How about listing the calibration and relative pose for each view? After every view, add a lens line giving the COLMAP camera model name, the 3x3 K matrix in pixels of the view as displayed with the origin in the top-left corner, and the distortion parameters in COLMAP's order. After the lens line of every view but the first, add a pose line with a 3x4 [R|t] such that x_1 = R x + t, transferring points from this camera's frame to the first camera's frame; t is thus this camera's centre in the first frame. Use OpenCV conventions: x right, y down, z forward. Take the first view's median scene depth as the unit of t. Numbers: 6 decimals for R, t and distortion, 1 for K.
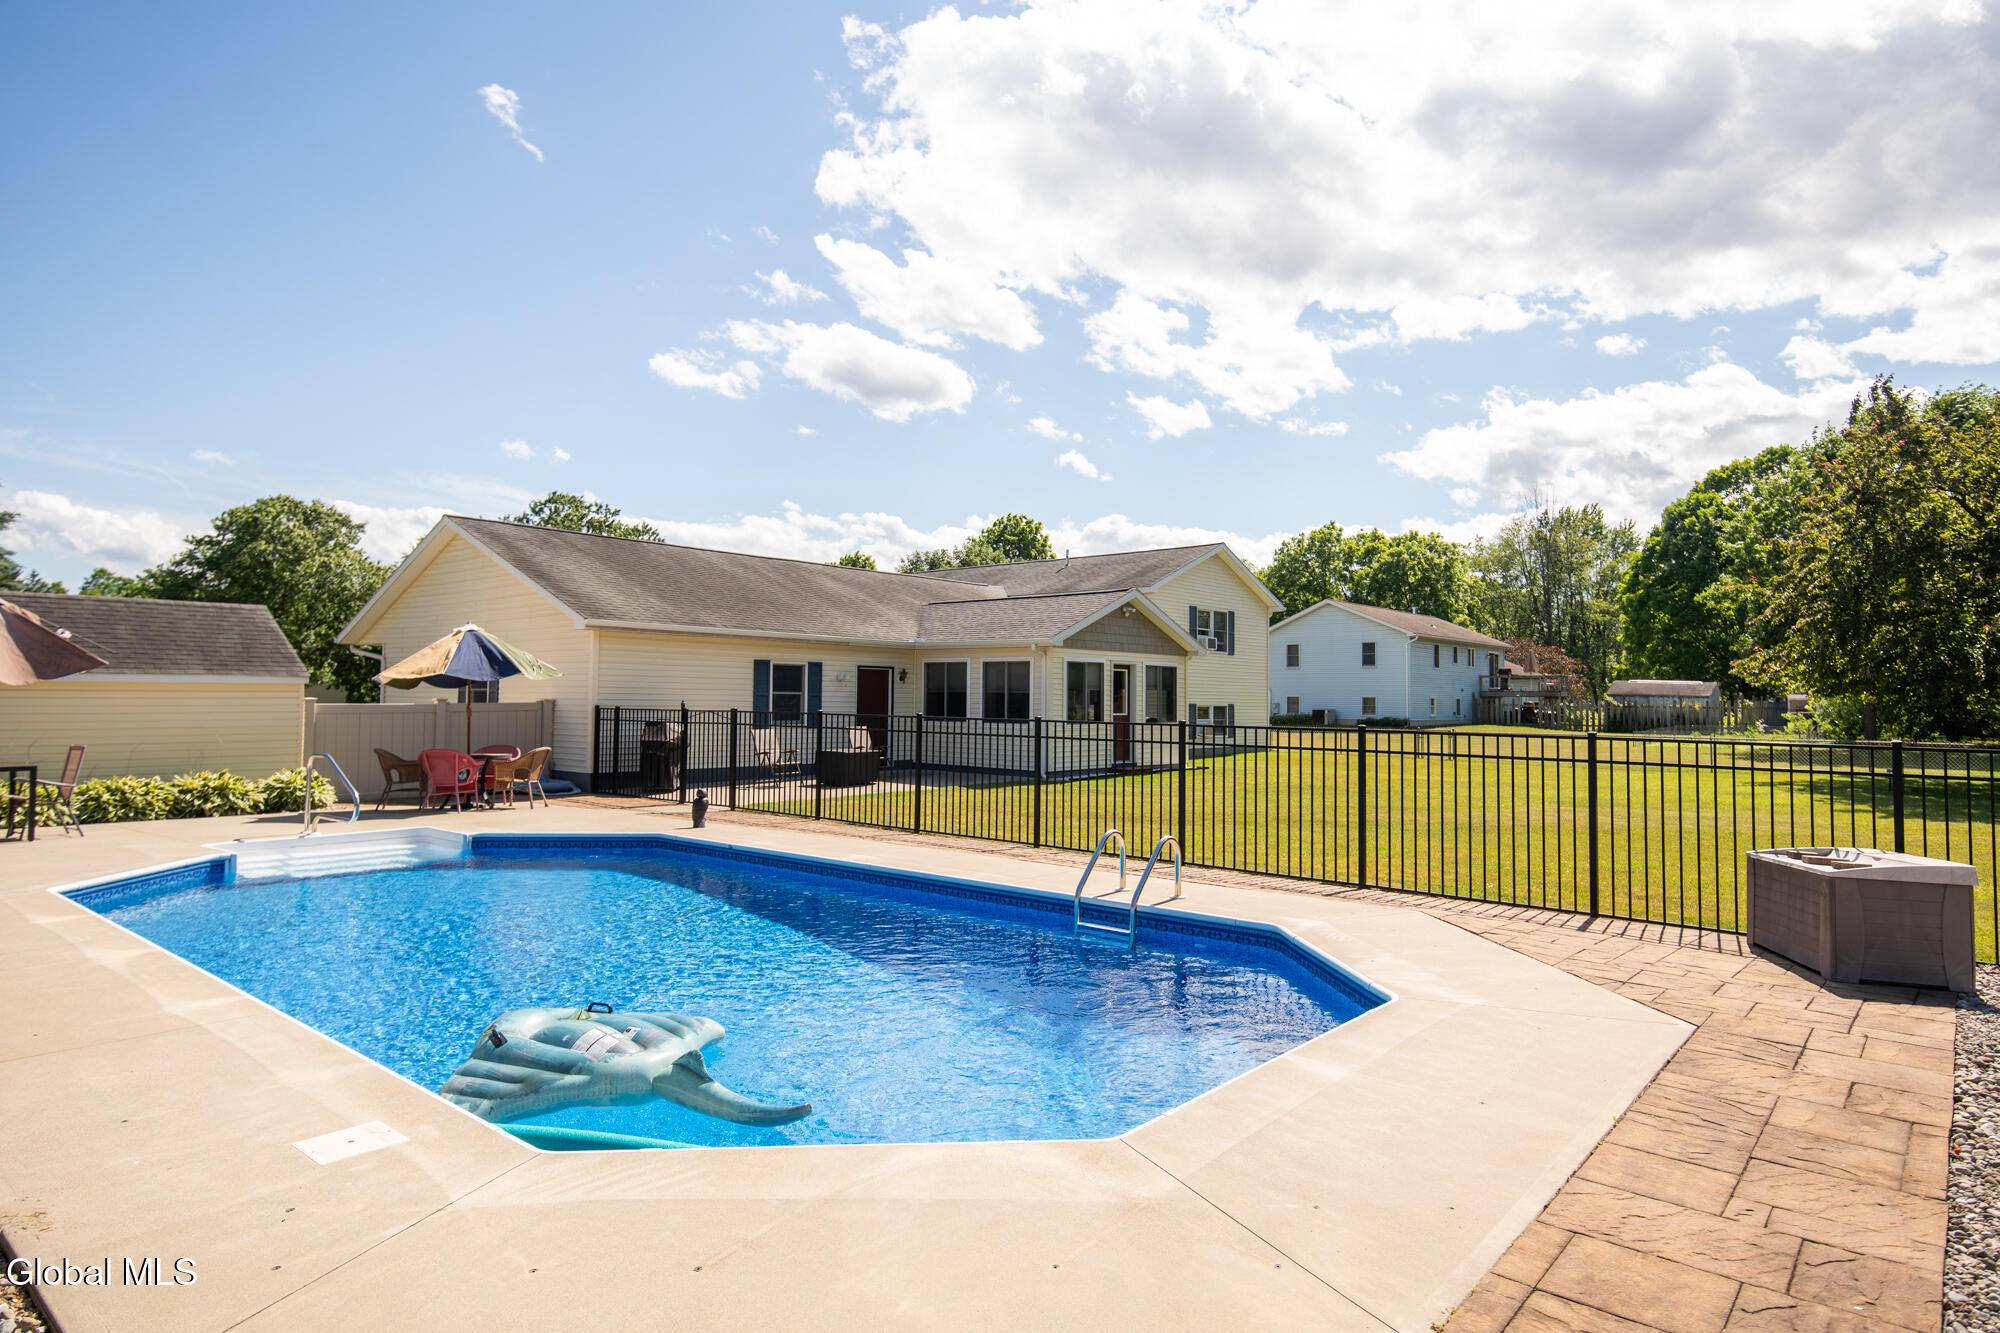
lens RADIAL K [[1115.8, 0, 1000.0], [0, 1115.8, 666.5], [0, 0, 1]] dist [0.000260, 0.000010]
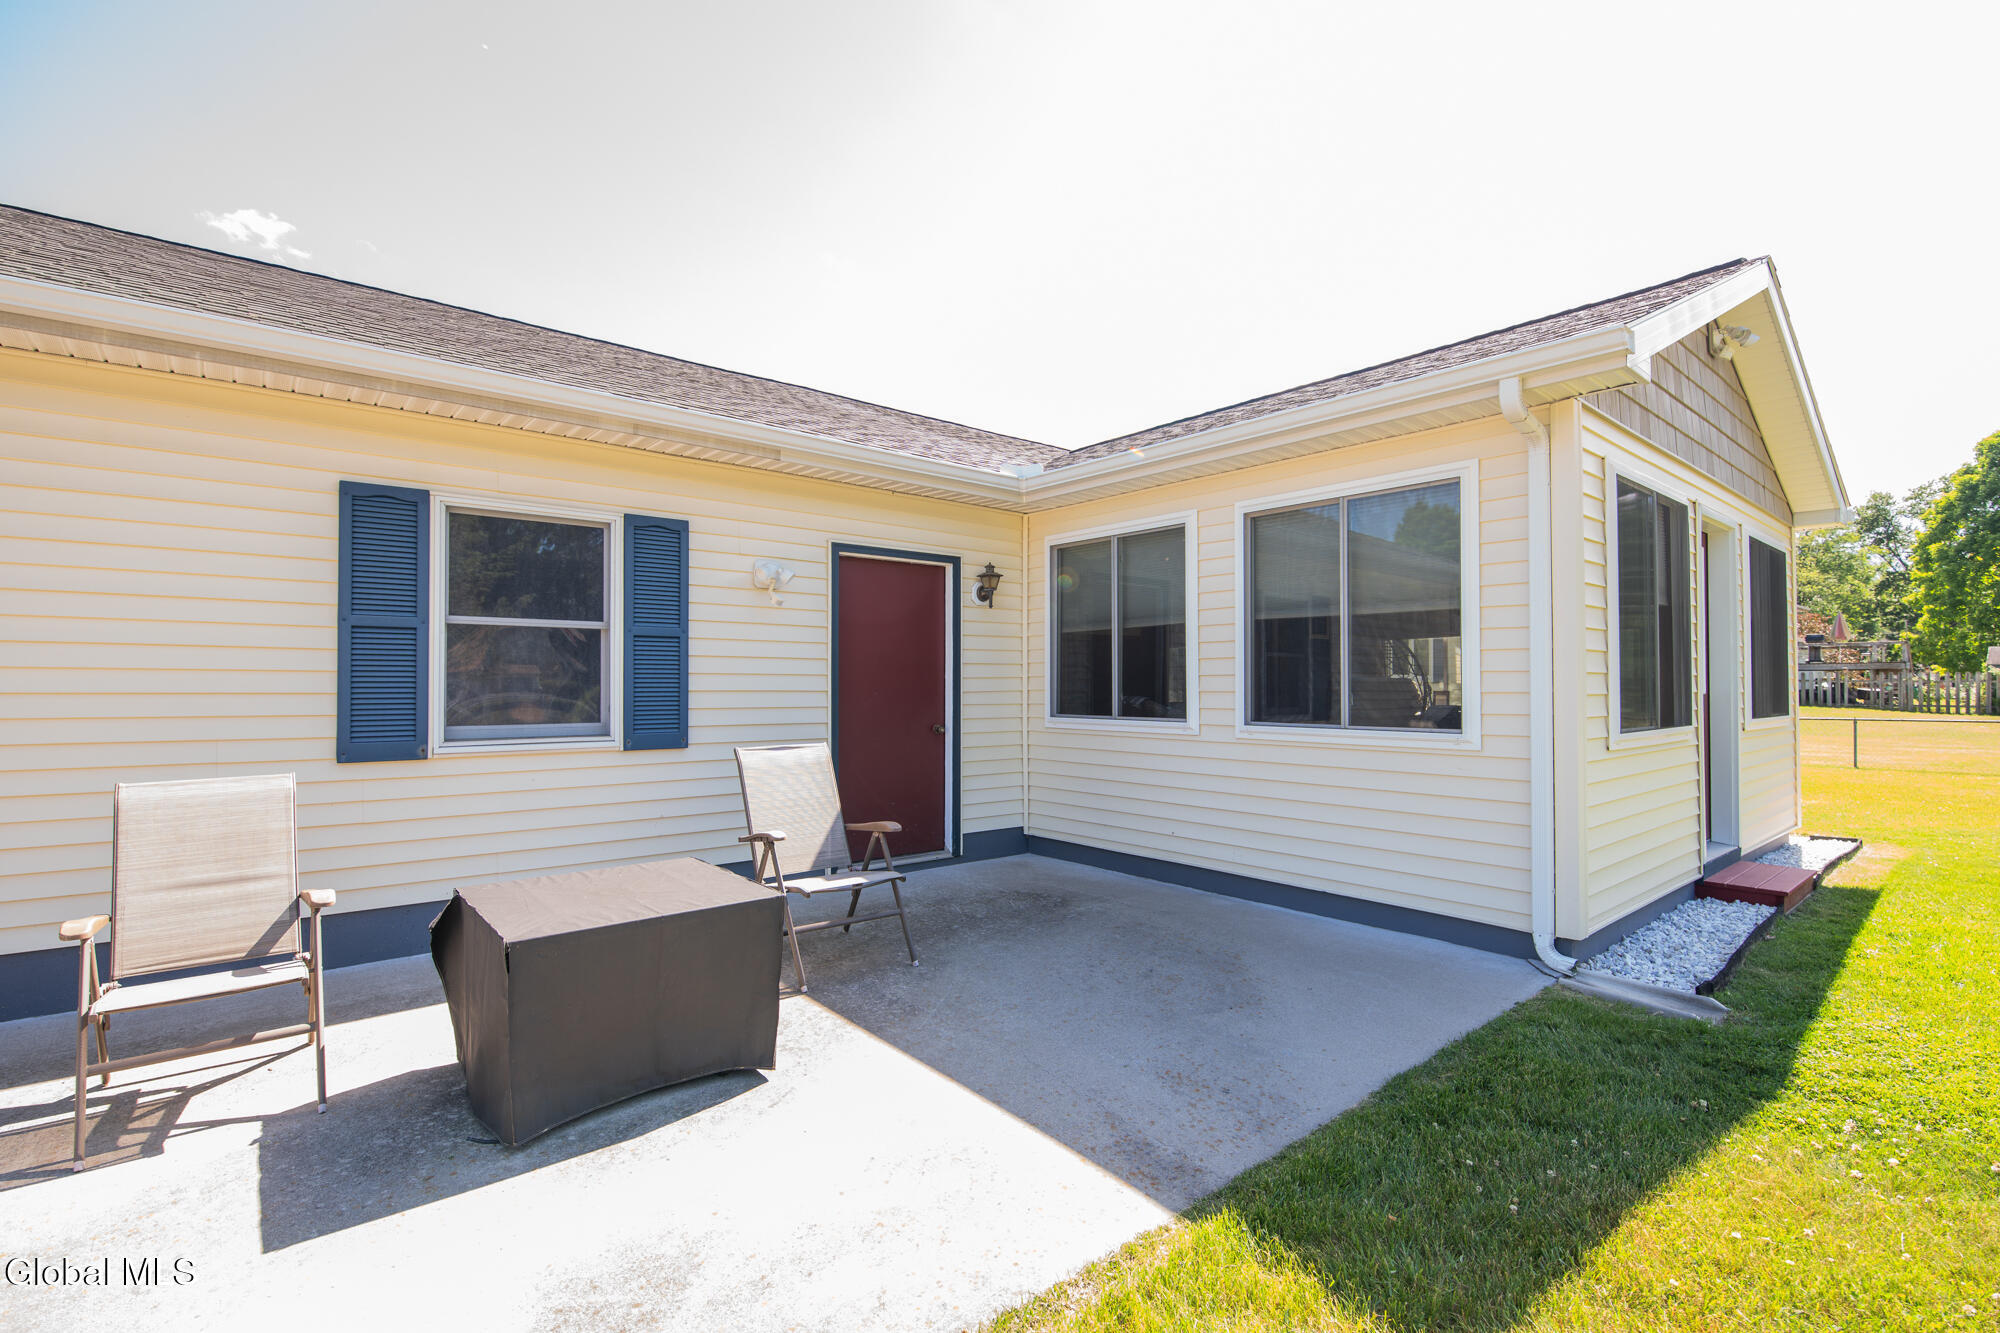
lens RADIAL K [[888.0, 0, 1000.0], [0, 888.0, 666.5], [0, 0, 1]] dist [-0.020773, -0.000030]
pose [[0.986879, -0.009767, -0.161165, -0.041385], [0.012179, 0.999828, 0.013989, 0.030912], [0.161001, -0.015769, 0.986828, 0.767226]]
